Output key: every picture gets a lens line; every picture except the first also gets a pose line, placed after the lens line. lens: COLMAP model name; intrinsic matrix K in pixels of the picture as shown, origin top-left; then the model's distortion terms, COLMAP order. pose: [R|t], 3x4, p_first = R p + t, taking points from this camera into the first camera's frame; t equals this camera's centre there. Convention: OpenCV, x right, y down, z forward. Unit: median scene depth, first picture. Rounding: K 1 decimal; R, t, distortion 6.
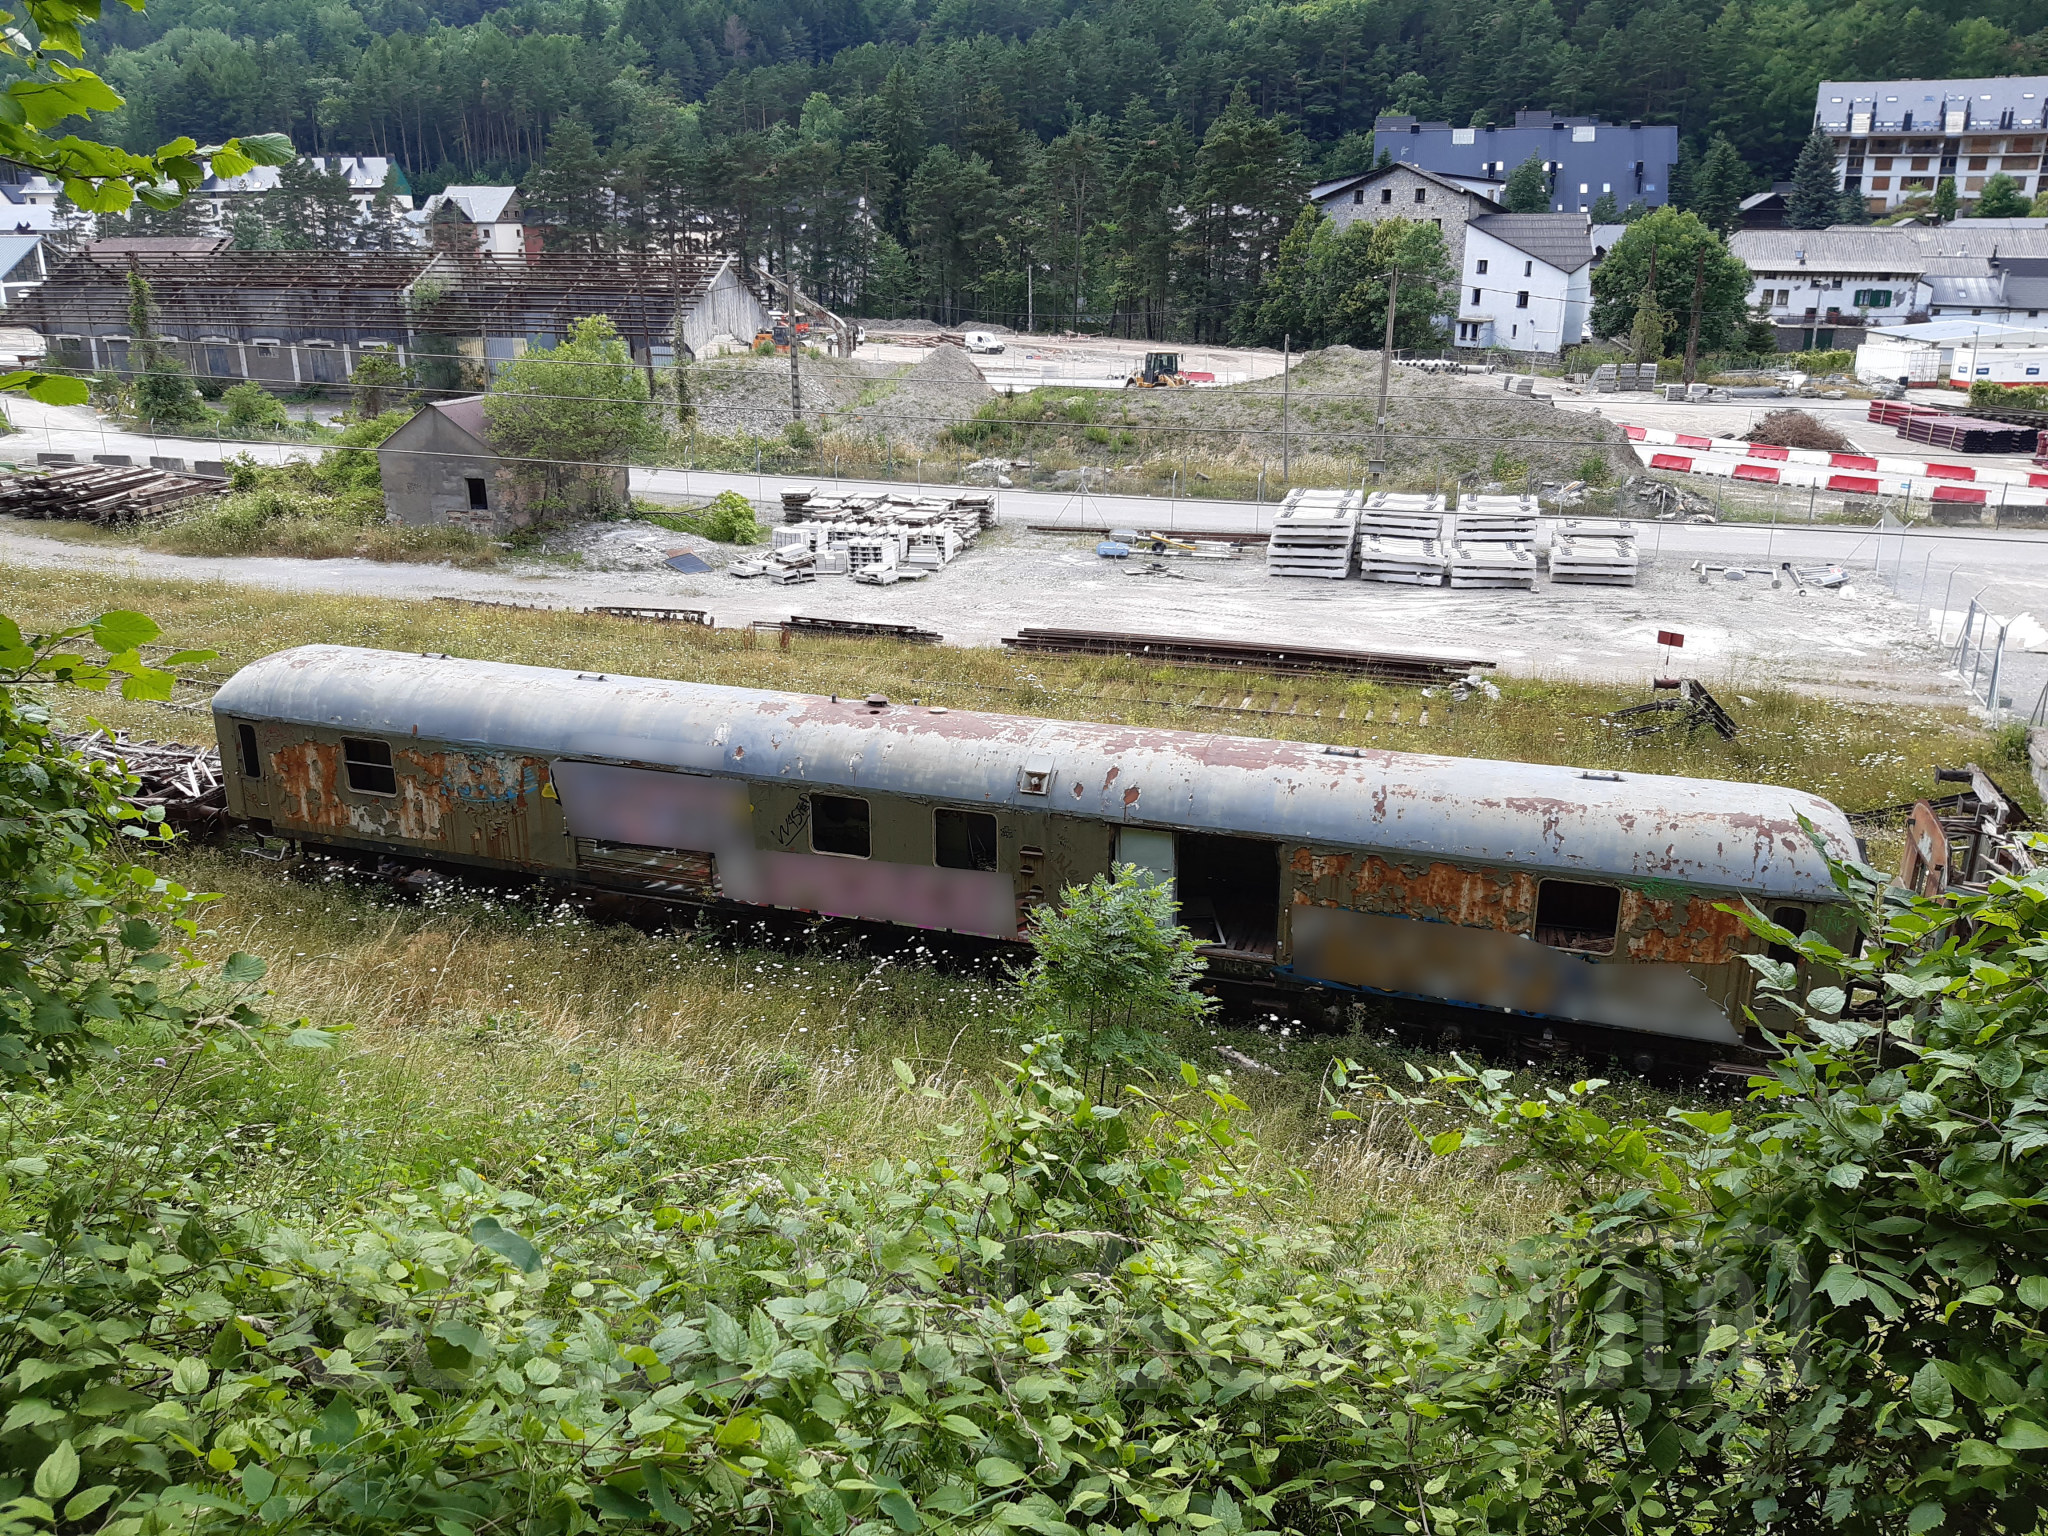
lens RADIAL K [[1581.7, 0, 1022.4], [0, 1581.7, 746.0], [0, 0, 1]] dist [0.086152, -0.152818]
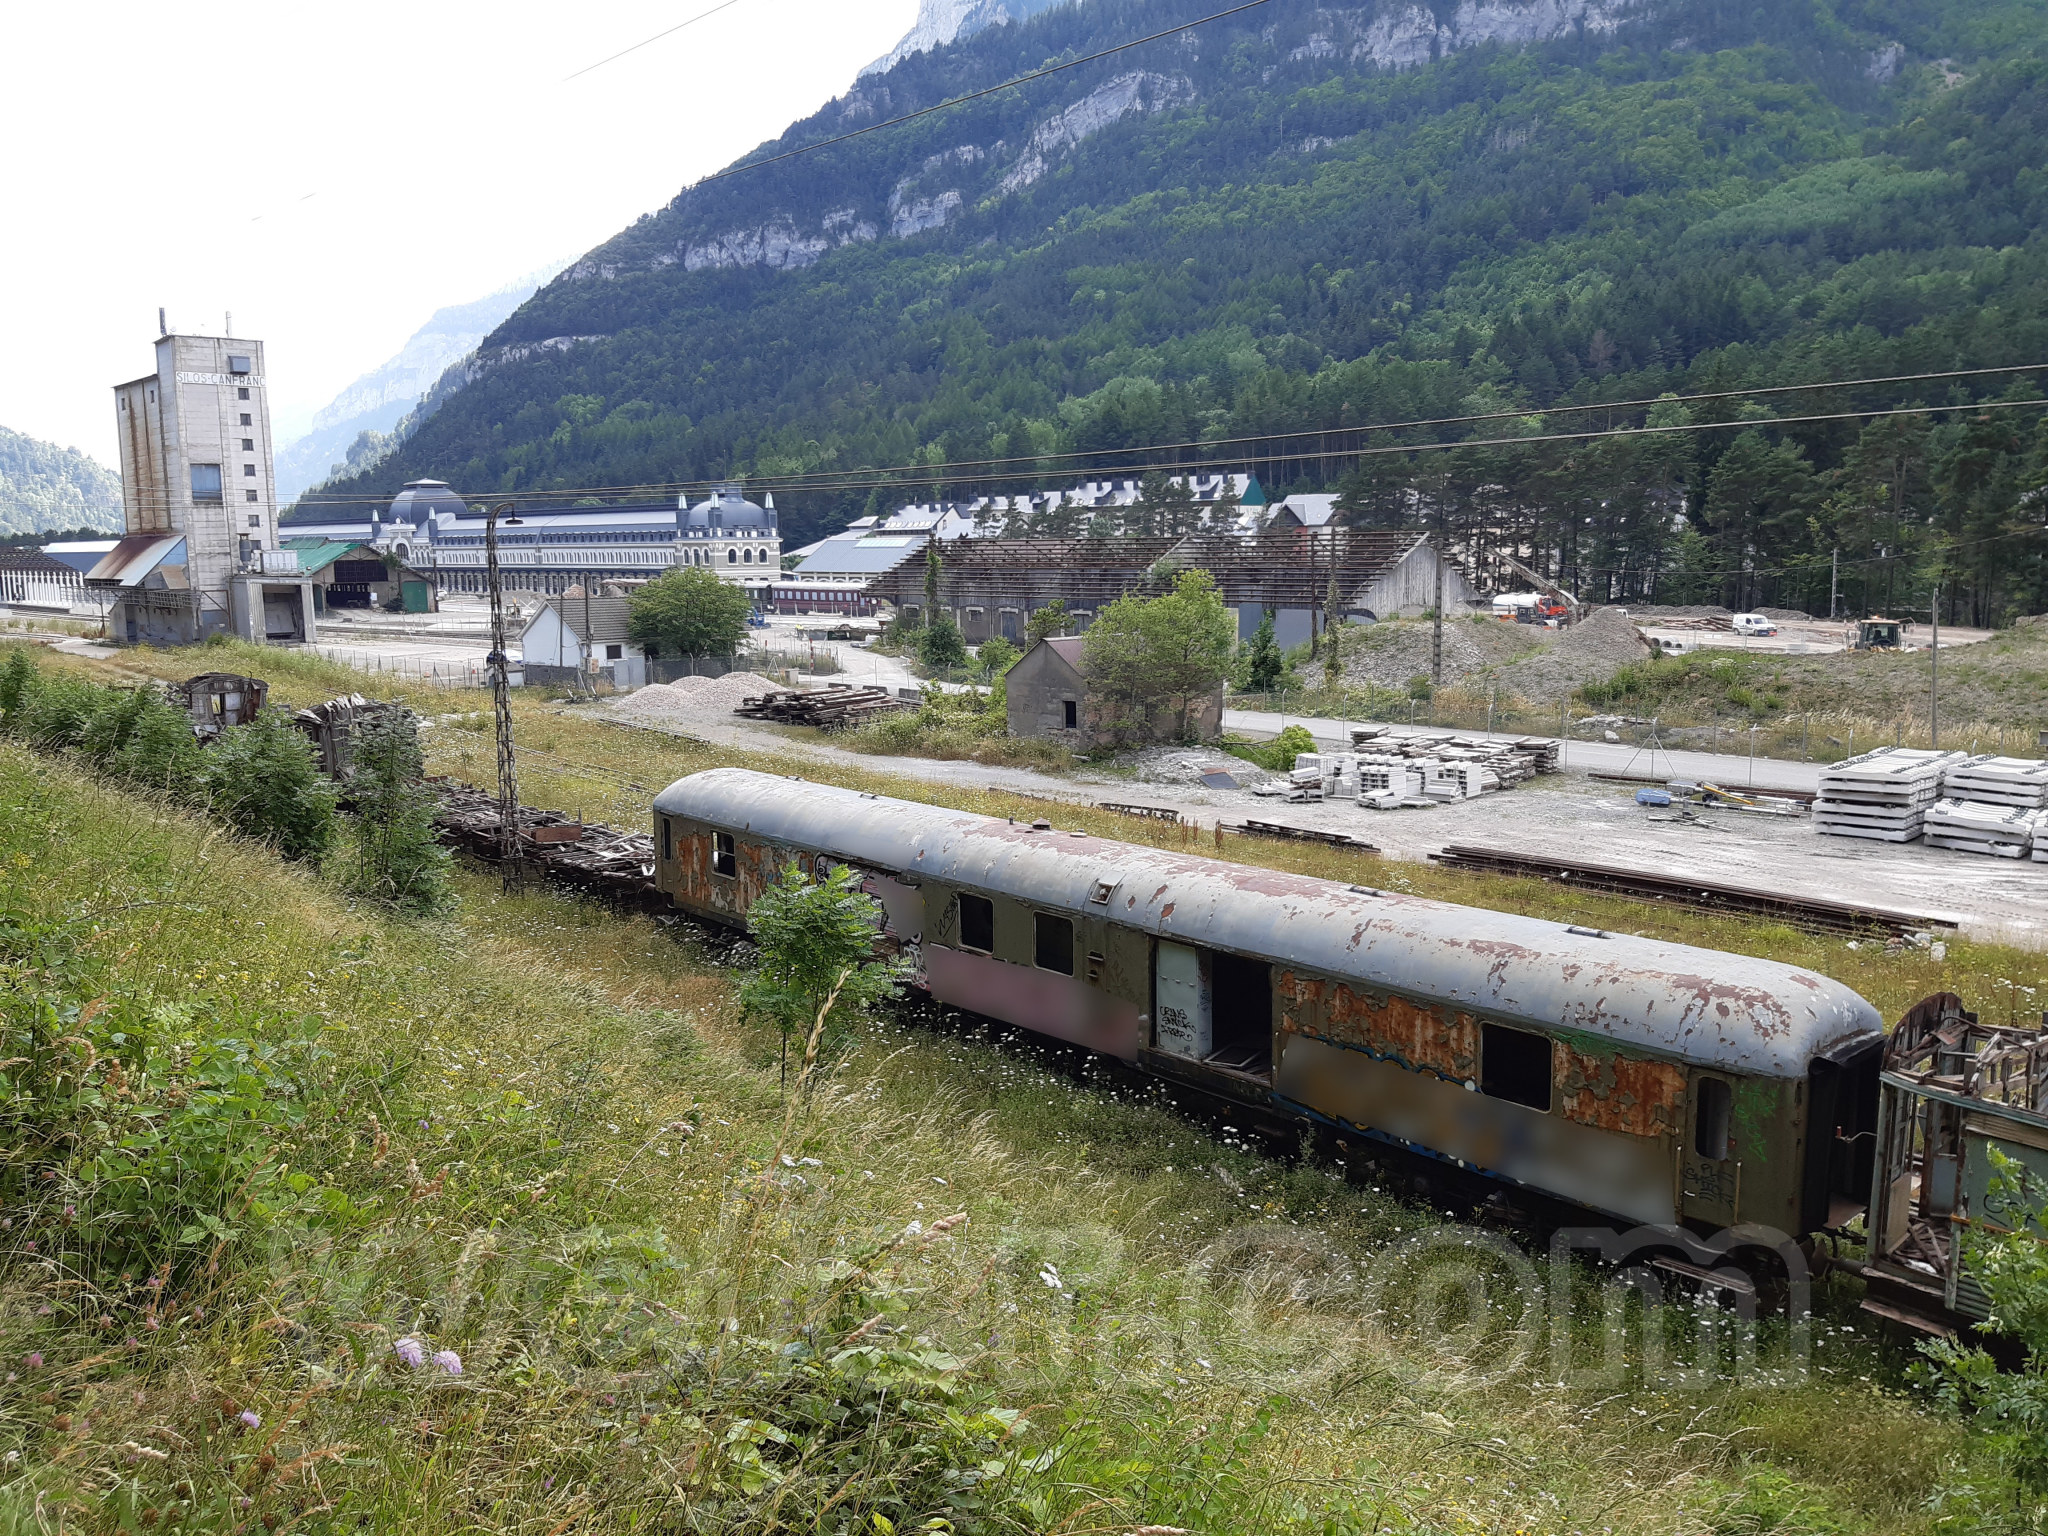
lens RADIAL K [[1581.7, 0, 1022.4], [0, 1581.7, 746.0], [0, 0, 1]] dist [0.086152, -0.152818]
pose [[0.864607, 0.052766, -0.499670, 0.218538], [-0.143087, 0.979150, -0.144191, 0.038645], [0.481644, 0.196165, 0.854130, 0.002083]]
